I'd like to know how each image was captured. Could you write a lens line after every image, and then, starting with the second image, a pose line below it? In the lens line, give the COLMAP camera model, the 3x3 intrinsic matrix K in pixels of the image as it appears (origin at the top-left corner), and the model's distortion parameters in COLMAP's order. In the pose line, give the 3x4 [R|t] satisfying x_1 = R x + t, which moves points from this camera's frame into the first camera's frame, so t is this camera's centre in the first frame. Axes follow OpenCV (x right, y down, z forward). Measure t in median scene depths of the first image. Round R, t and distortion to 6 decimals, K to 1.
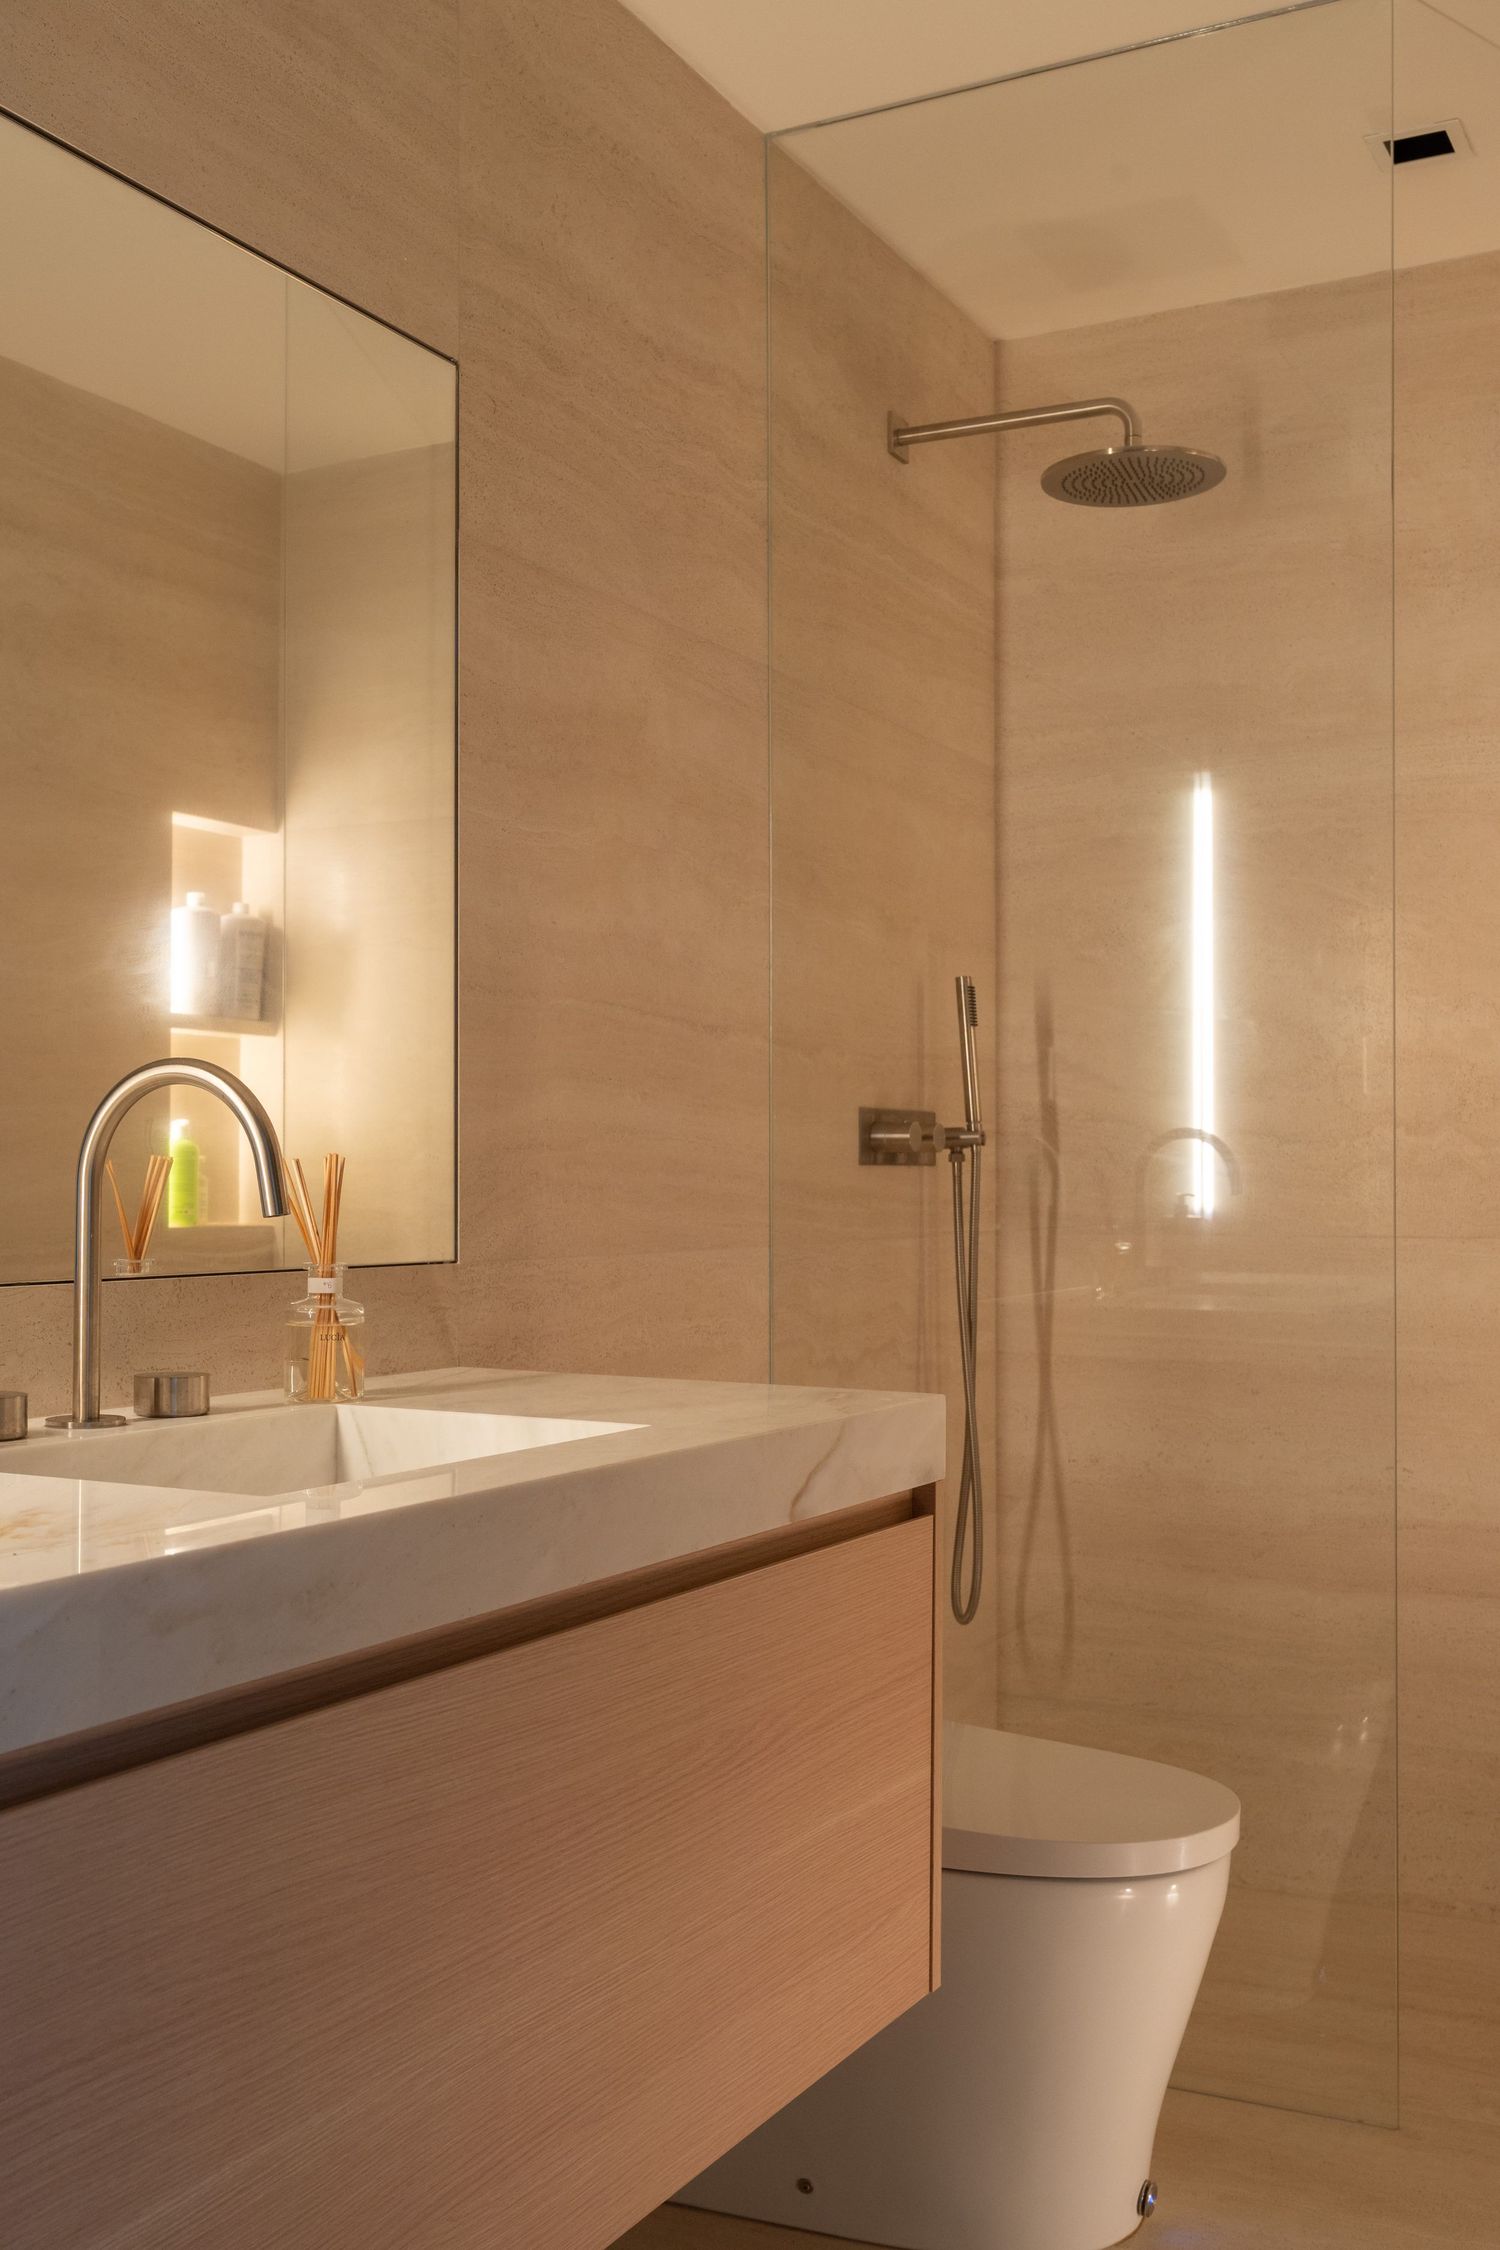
lens RADIAL K [[2255.2, 0, 755.4], [0, 2255.2, 1189.1], [0, 0, 1]] dist [-0.005884, 0.009549]
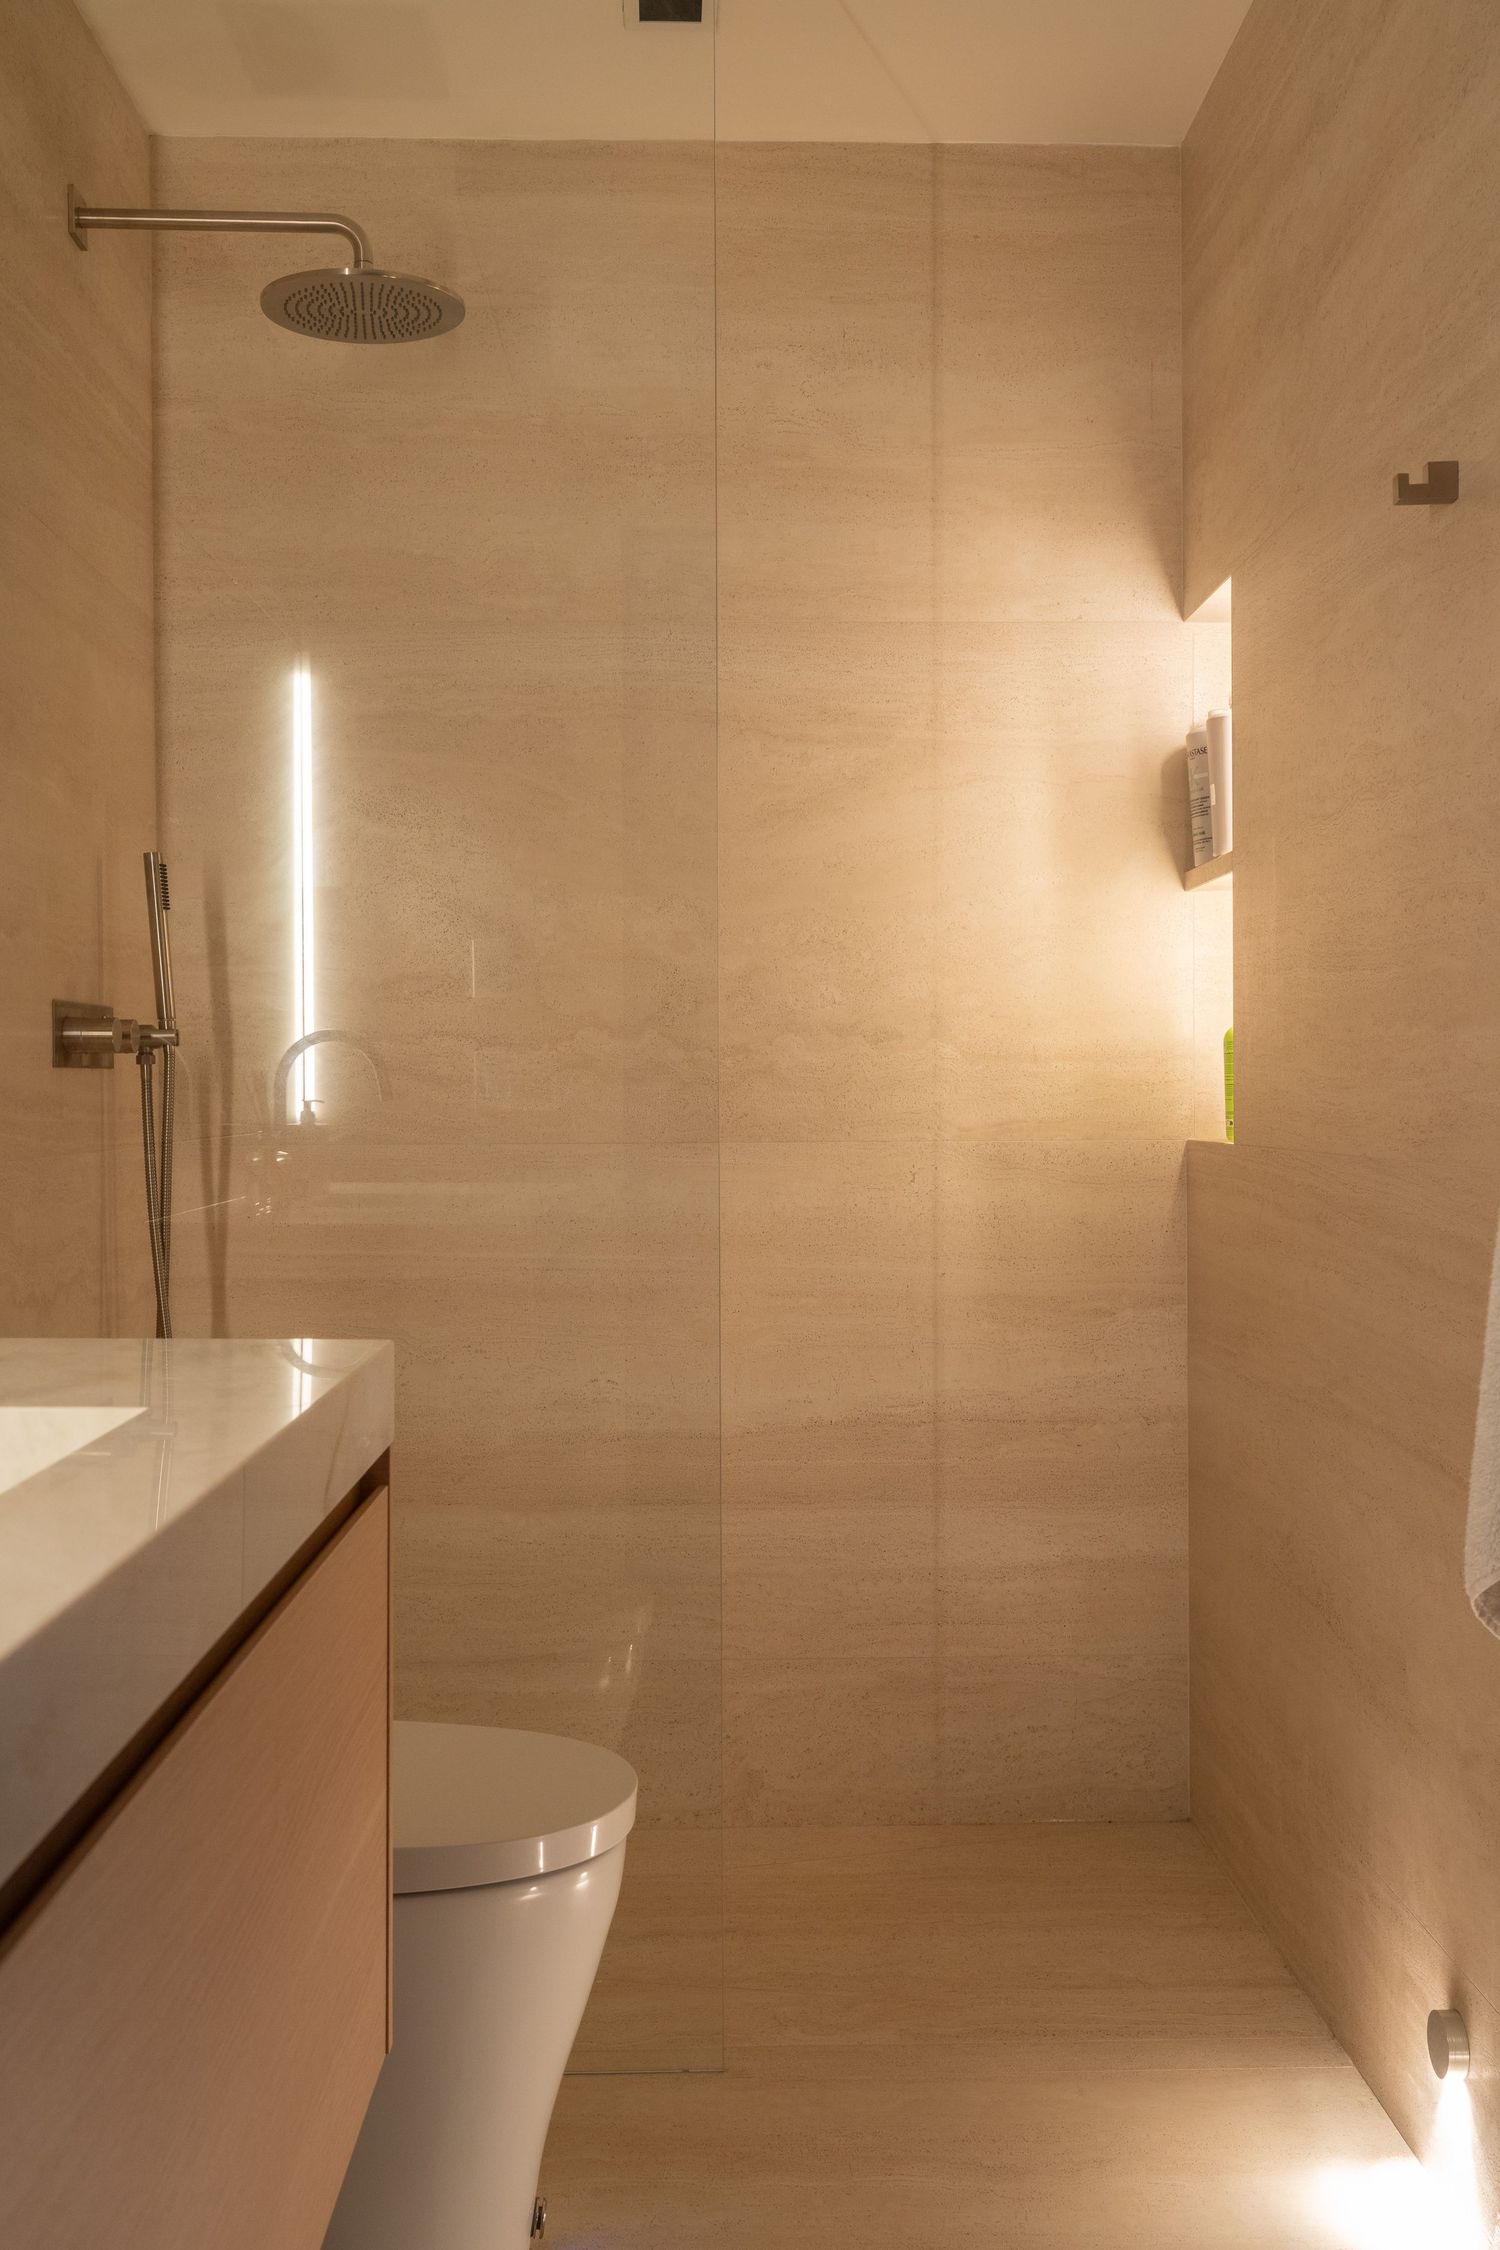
lens RADIAL K [[2189.2, 0, 750.0], [0, 2189.2, 1125.0], [0, 0, 1]] dist [0.010403, -0.022411]
pose [[0.876760, -0.010013, 0.480824, -0.133725], [0.002929, 0.999876, 0.015480, -0.001086], [-0.480920, -0.012163, 0.876680, 0.164858]]
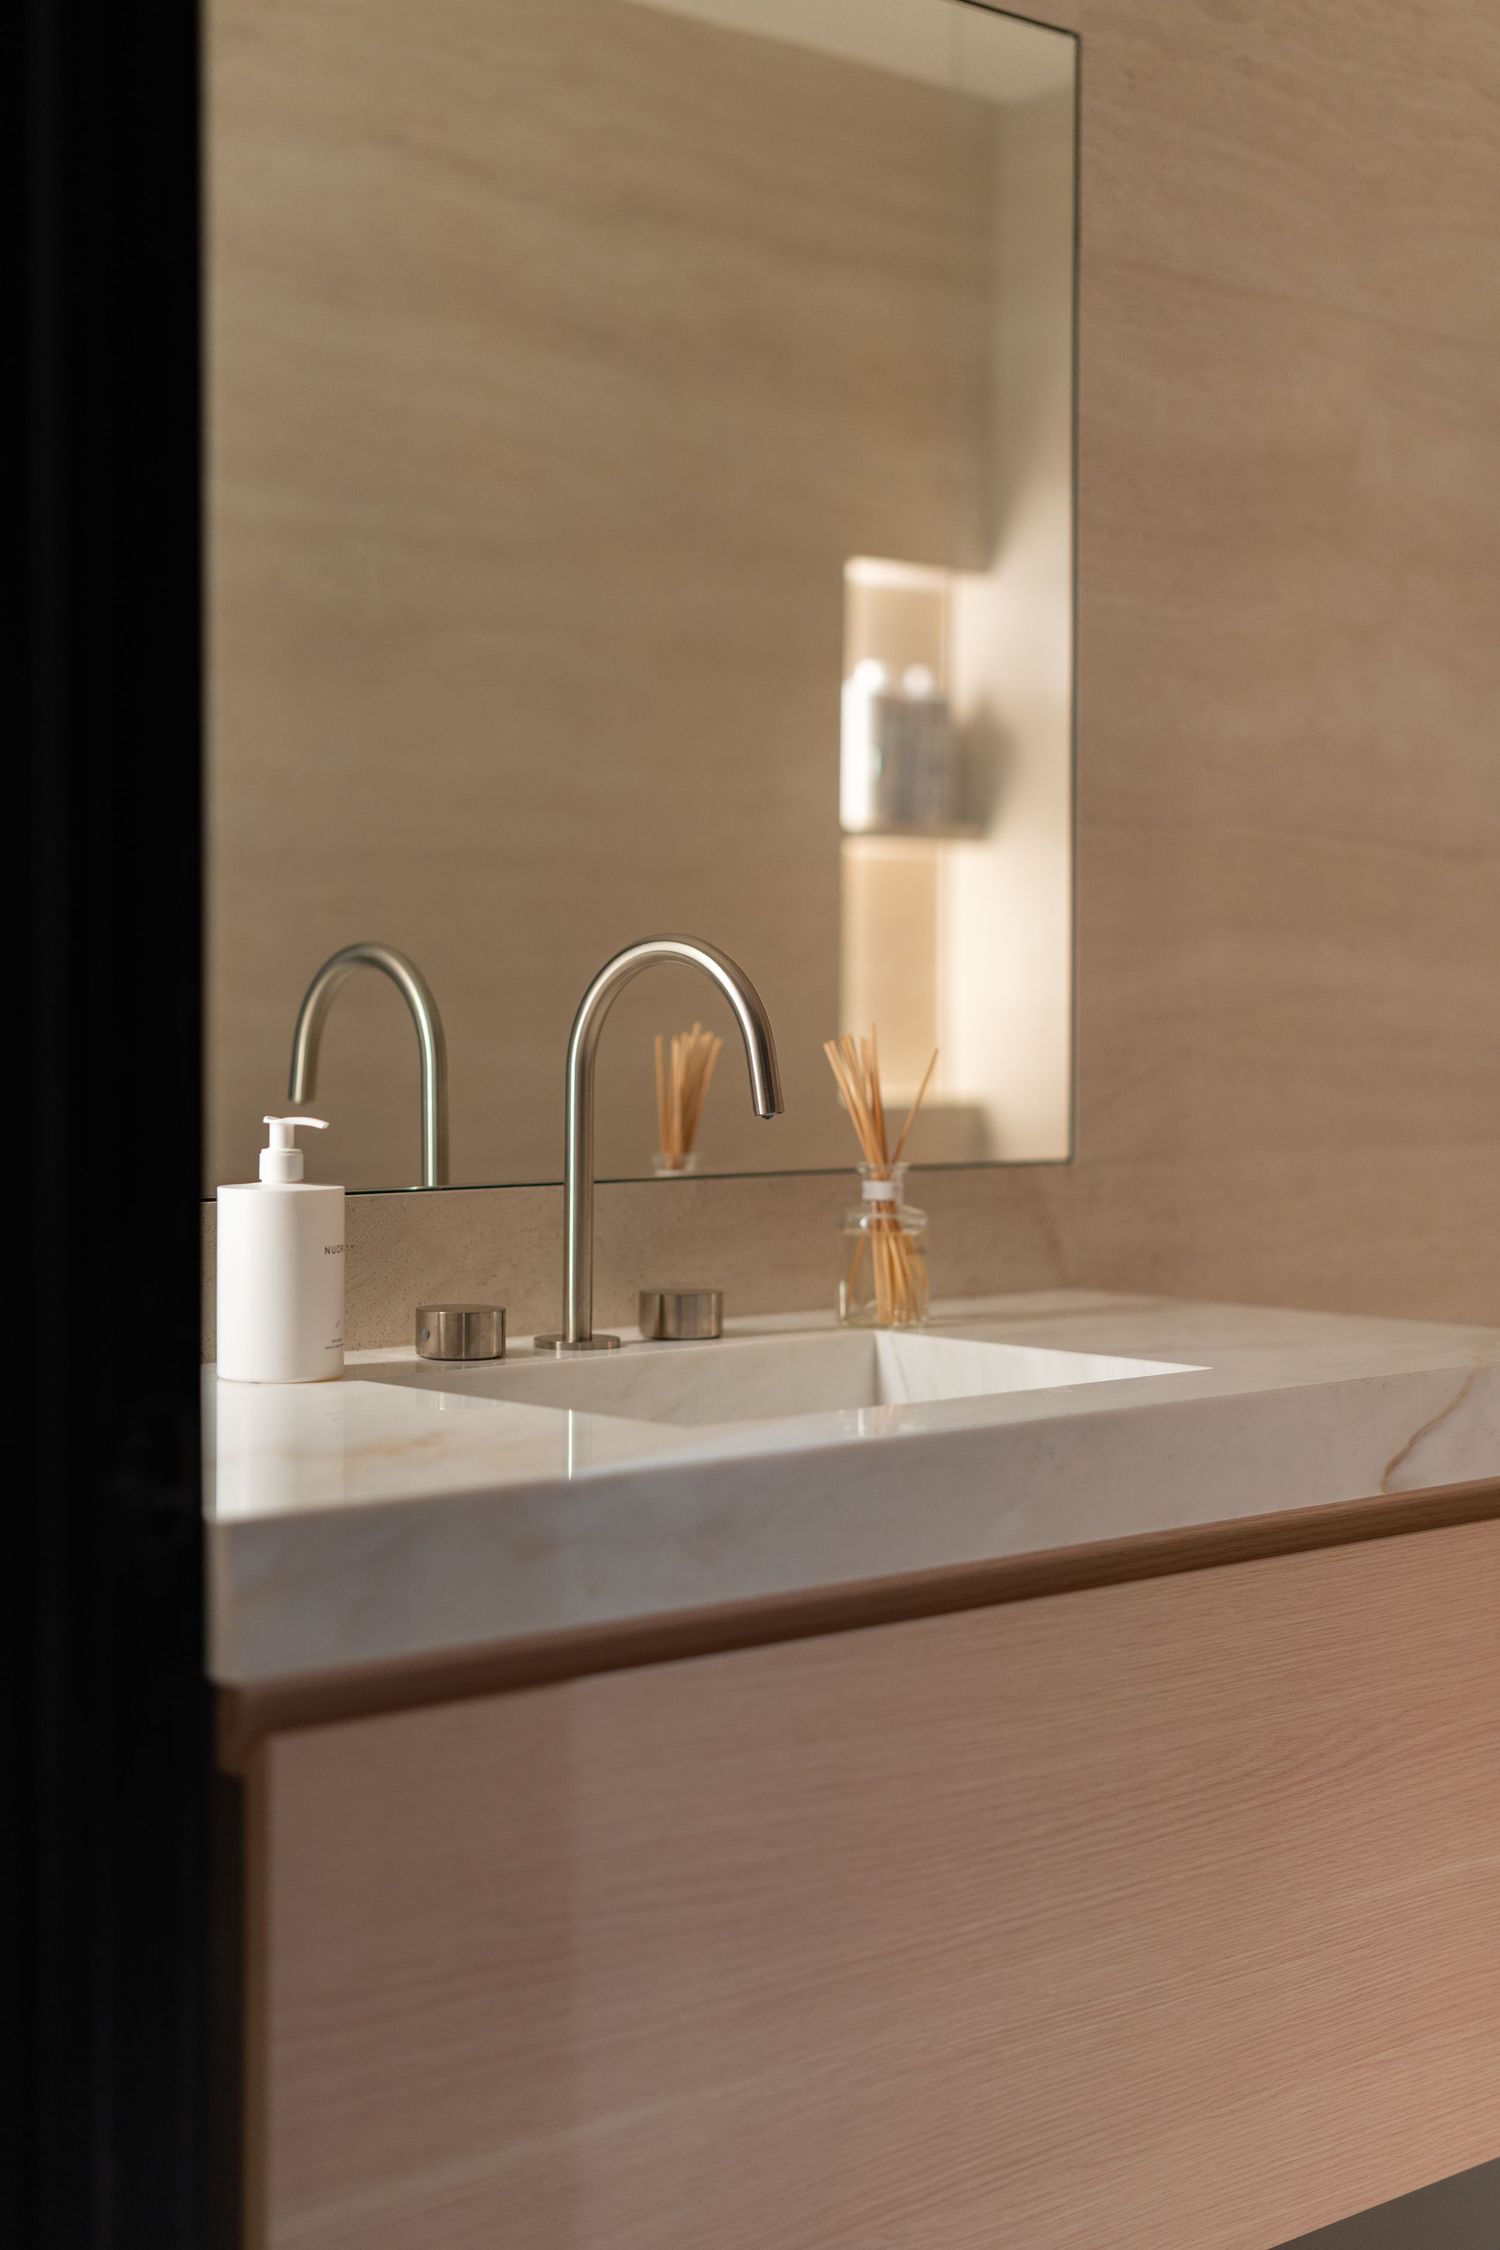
lens RADIAL K [[3308.6, 0, 750.0], [0, 3308.6, 1125.0], [0, 0, 1]] dist [-0.022184, 0.387005]
pose [[0.942130, 0.010666, -0.335077, 0.129914], [0.000100, 0.999485, 0.032095, -0.015543], [0.335247, -0.030271, 0.941644, -0.130466]]
